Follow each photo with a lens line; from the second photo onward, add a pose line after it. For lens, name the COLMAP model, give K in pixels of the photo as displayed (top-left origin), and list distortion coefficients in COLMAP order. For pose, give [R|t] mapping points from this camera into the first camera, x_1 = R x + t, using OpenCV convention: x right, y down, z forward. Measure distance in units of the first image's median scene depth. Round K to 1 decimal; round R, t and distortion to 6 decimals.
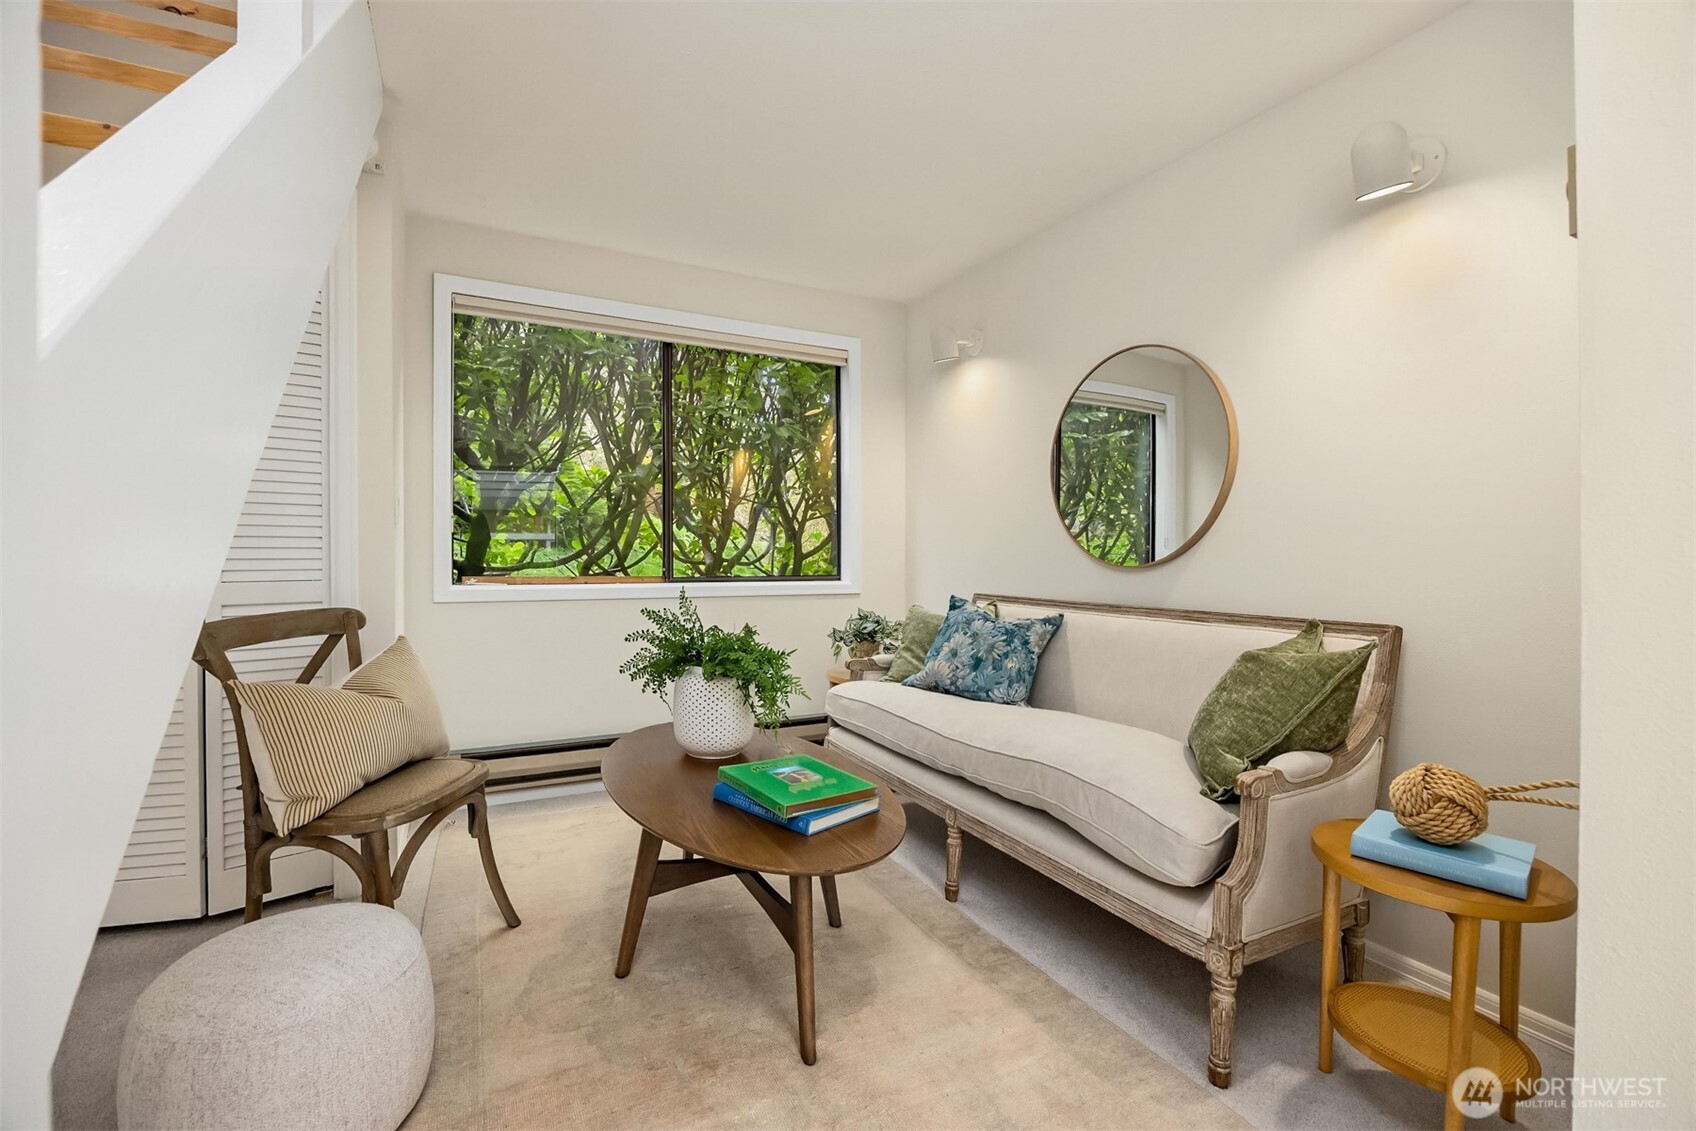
lens RADIAL K [[735.6, 0, 848.0], [0, 735.6, 565.5], [0, 0, 1]] dist [-0.000718, -0.000071]
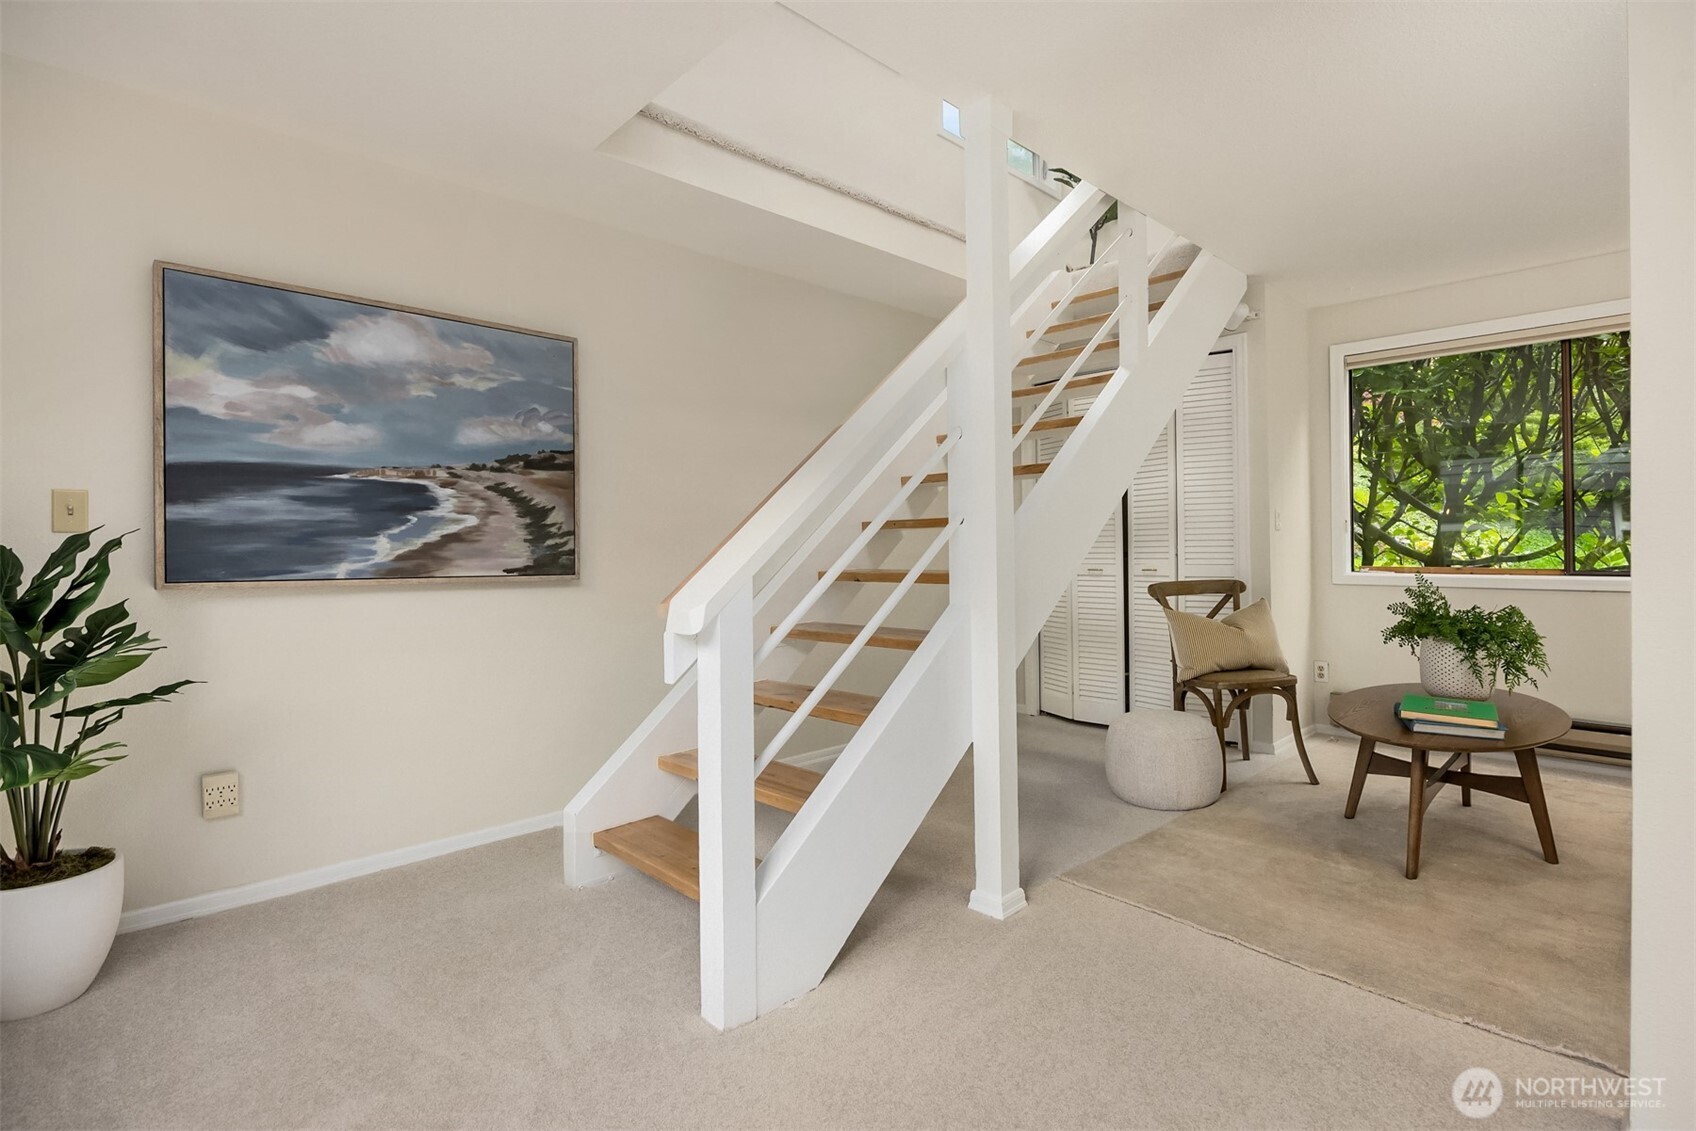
lens RADIAL K [[852.8, 0, 848.0], [0, 852.8, 565.5], [0, 0, 1]] dist [-0.000066, 0.000042]
pose [[0.300825, 0.012303, -0.953600, 1.063355], [-0.000988, 0.999920, 0.012588, -0.001314], [0.953679, -0.002844, 0.300813, -0.542919]]
